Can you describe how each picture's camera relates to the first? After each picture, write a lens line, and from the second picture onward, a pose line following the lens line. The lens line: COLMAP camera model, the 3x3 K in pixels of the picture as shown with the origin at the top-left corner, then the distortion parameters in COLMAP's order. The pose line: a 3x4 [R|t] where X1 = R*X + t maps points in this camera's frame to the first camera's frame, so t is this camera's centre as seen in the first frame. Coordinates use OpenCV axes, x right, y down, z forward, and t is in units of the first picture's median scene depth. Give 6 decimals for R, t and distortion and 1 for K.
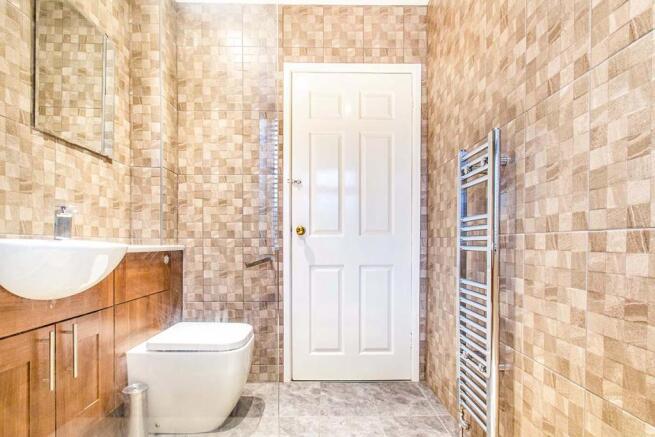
lens RADIAL K [[330.2, 0, 325.3], [0, 330.2, 243.1], [0, 0, 1]] dist [0.001026, 0.000166]
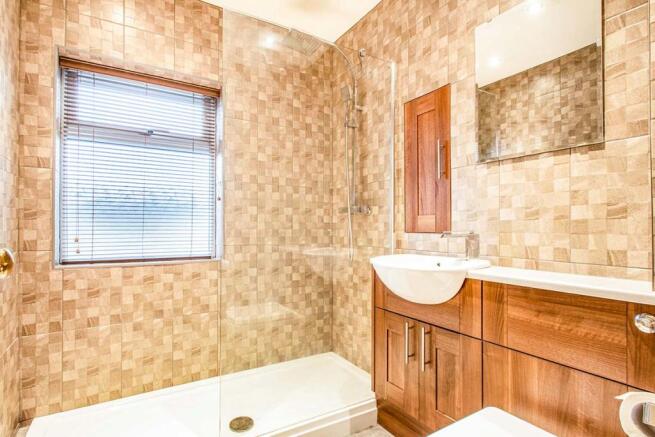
lens RADIAL K [[330.2, 0, 327.2], [0, 330.2, 221.7], [0, 0, 1]] dist [0.001026, 0.000166]
pose [[-0.863756, -0.011527, -0.503778, 0.137457], [-0.004355, 0.999872, -0.015411, -0.092927], [0.503891, -0.011117, -0.863696, 1.345652]]
